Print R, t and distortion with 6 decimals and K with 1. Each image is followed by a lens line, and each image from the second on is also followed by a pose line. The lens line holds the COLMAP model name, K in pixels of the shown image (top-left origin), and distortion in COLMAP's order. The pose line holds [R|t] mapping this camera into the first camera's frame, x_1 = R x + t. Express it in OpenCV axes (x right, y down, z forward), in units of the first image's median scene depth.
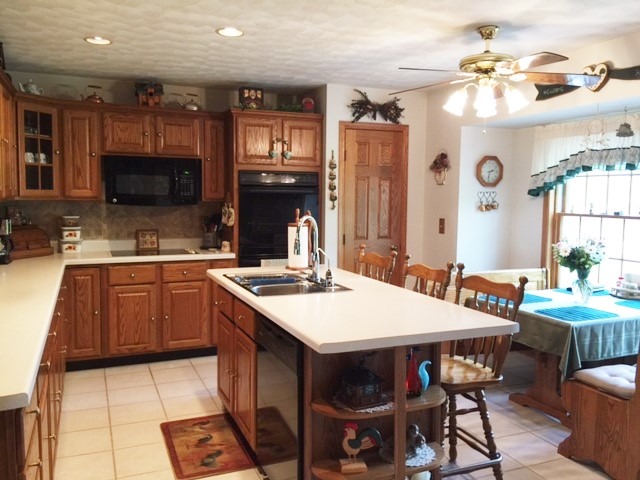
lens RADIAL K [[548.1, 0, 320.4], [0, 548.1, 237.7], [0, 0, 1]] dist [0.081579, -0.114110]
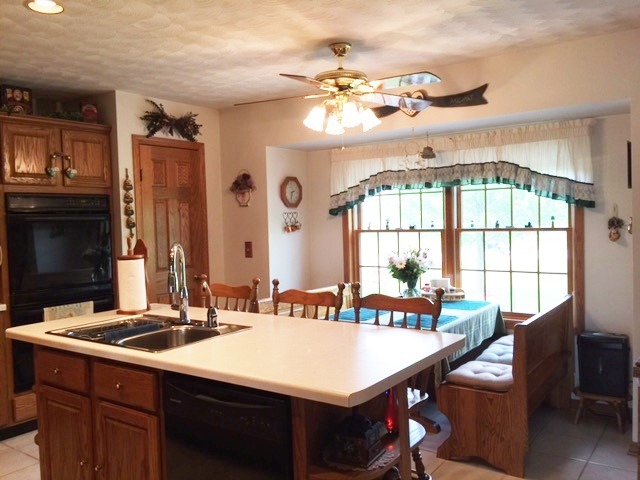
lens RADIAL K [[548.1, 0, 320.4], [0, 548.1, 237.7], [0, 0, 1]] dist [0.081579, -0.114110]
pose [[0.854698, -0.053359, 0.516377, -0.173307], [0.079079, 0.996477, -0.027922, -0.005852], [-0.513068, 0.064699, 0.855906, 0.129241]]
